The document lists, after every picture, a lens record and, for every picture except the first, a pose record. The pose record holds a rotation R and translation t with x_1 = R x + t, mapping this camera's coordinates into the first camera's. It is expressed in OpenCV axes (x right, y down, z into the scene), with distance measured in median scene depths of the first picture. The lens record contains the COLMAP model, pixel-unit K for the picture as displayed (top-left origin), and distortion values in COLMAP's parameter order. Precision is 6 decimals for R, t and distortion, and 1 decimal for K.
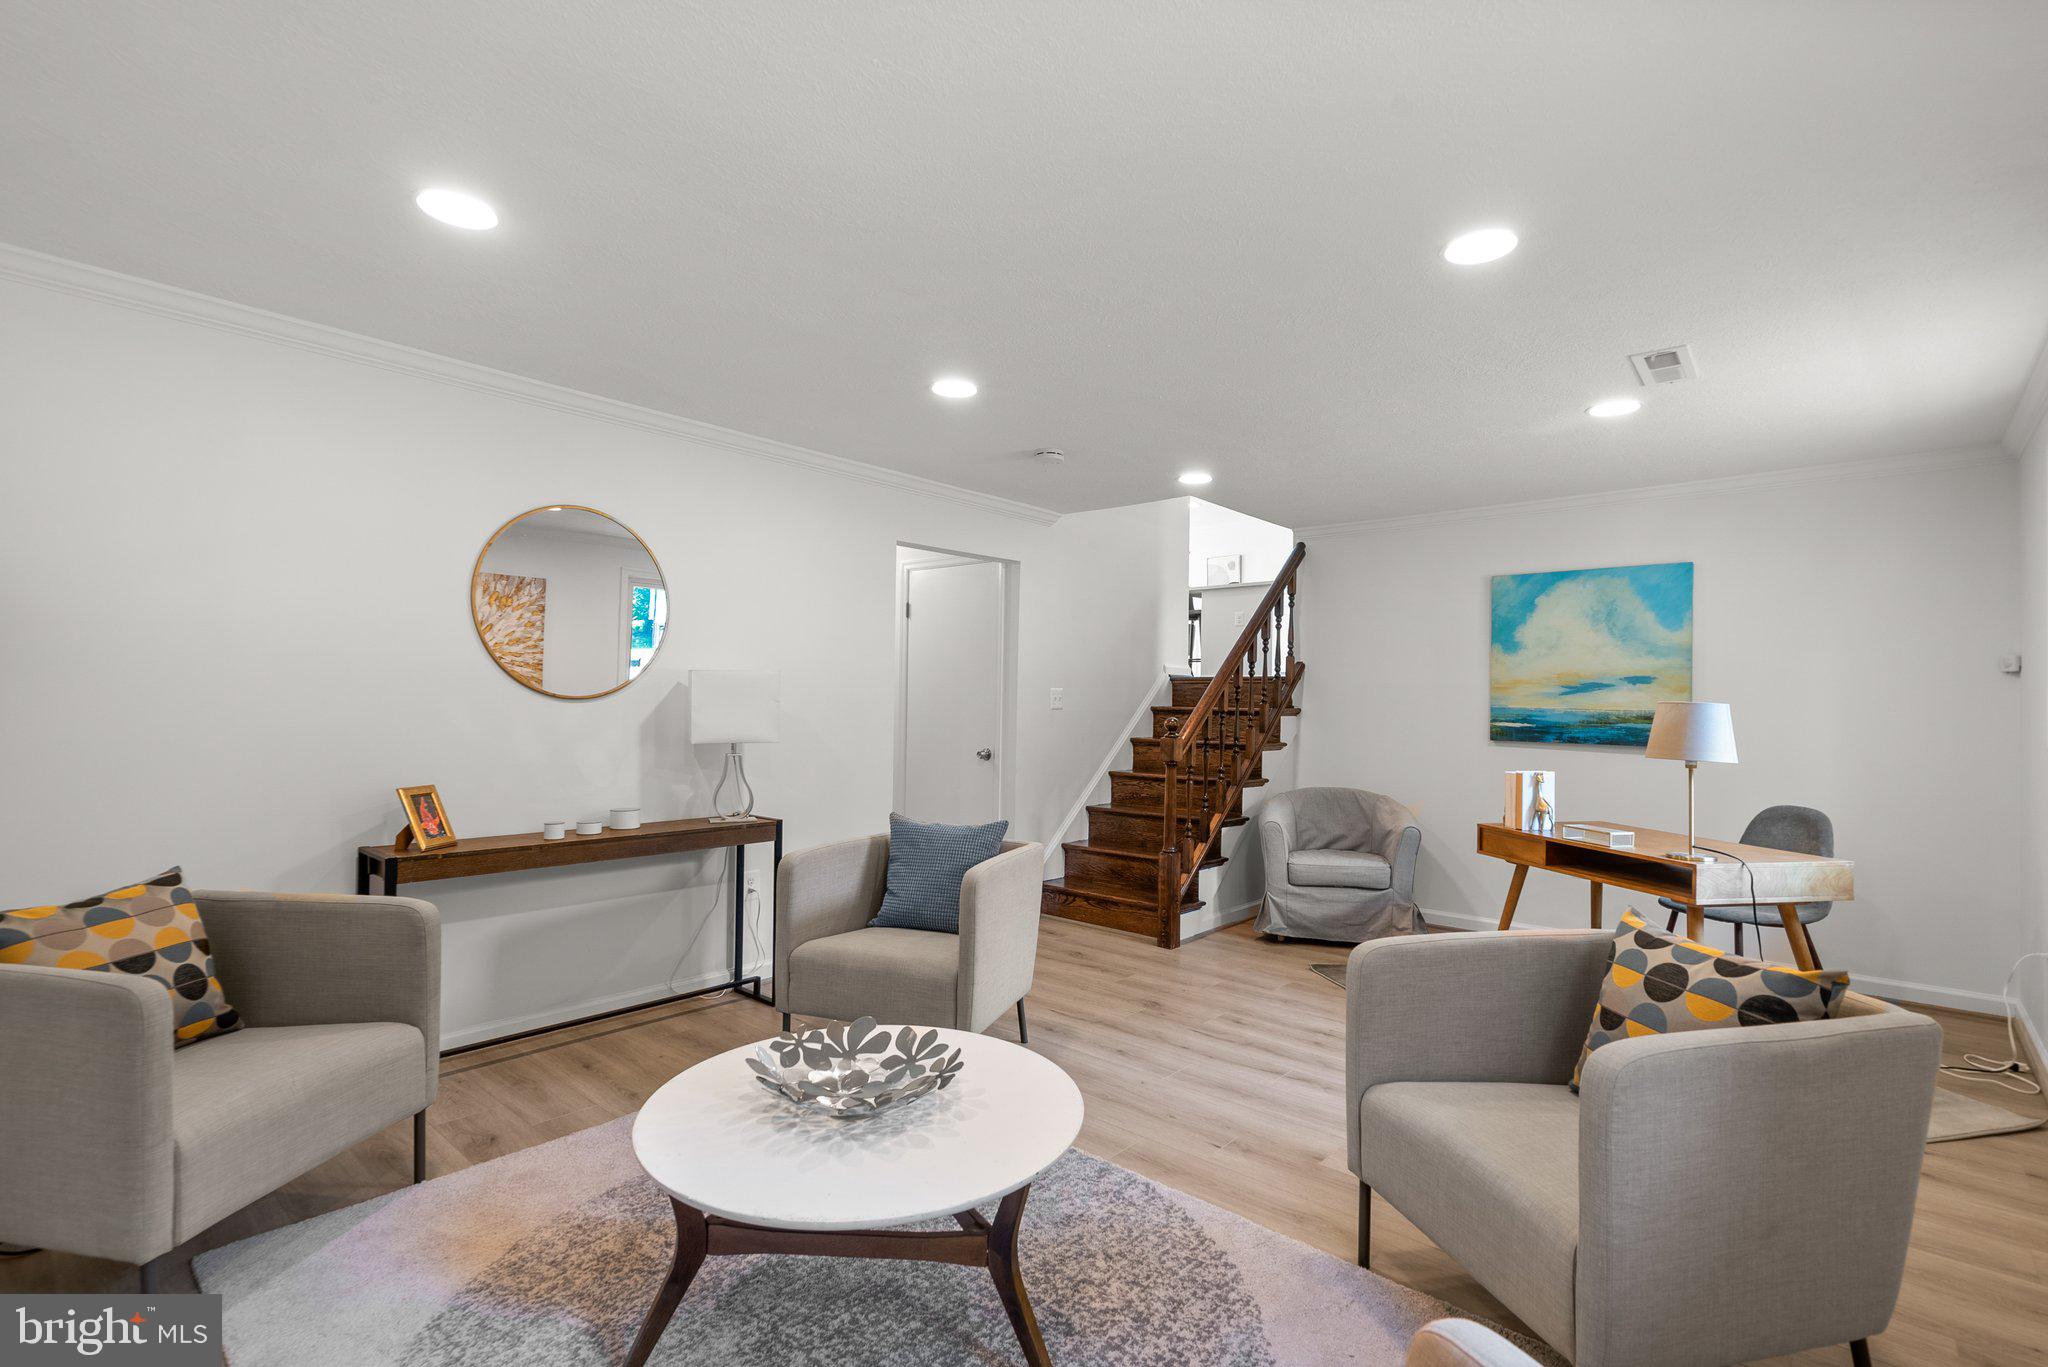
lens RADIAL K [[961.3, 0, 1030.0], [0, 961.3, 694.2], [0, 0, 1]] dist [-0.002487, 0.004501]
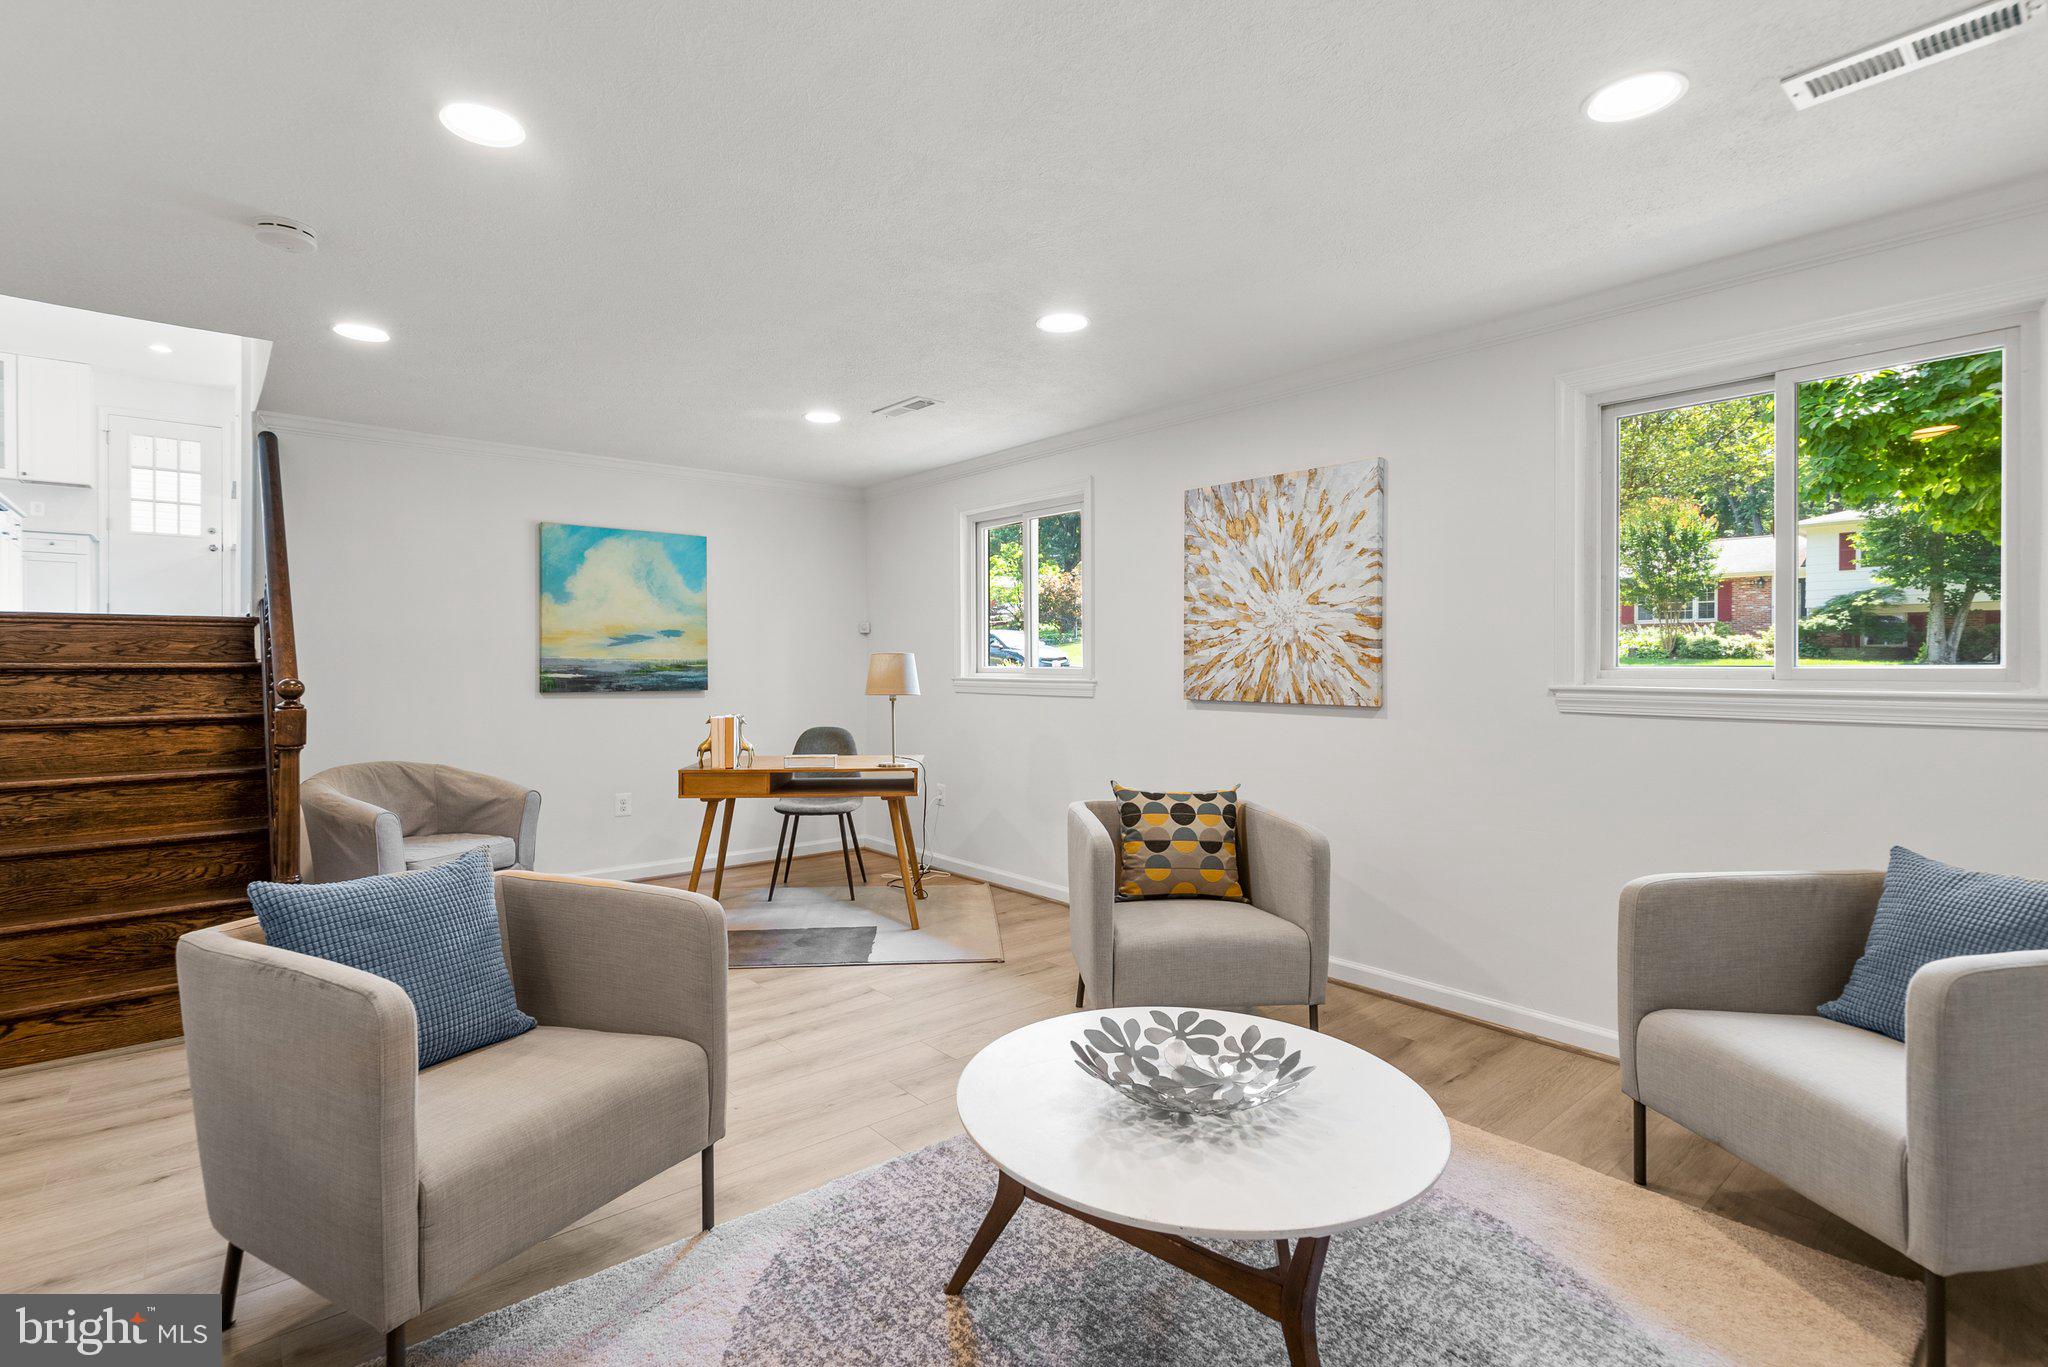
lens RADIAL K [[961.3, 0, 1025.2], [0, 961.3, 669.7], [0, 0, 1]] dist [-0.002487, 0.004501]
pose [[0.143512, -0.020740, 0.989431, -0.433058], [-0.005728, 0.999746, 0.021787, 0.001202], [-0.989632, -0.008794, 0.143357, 0.409486]]
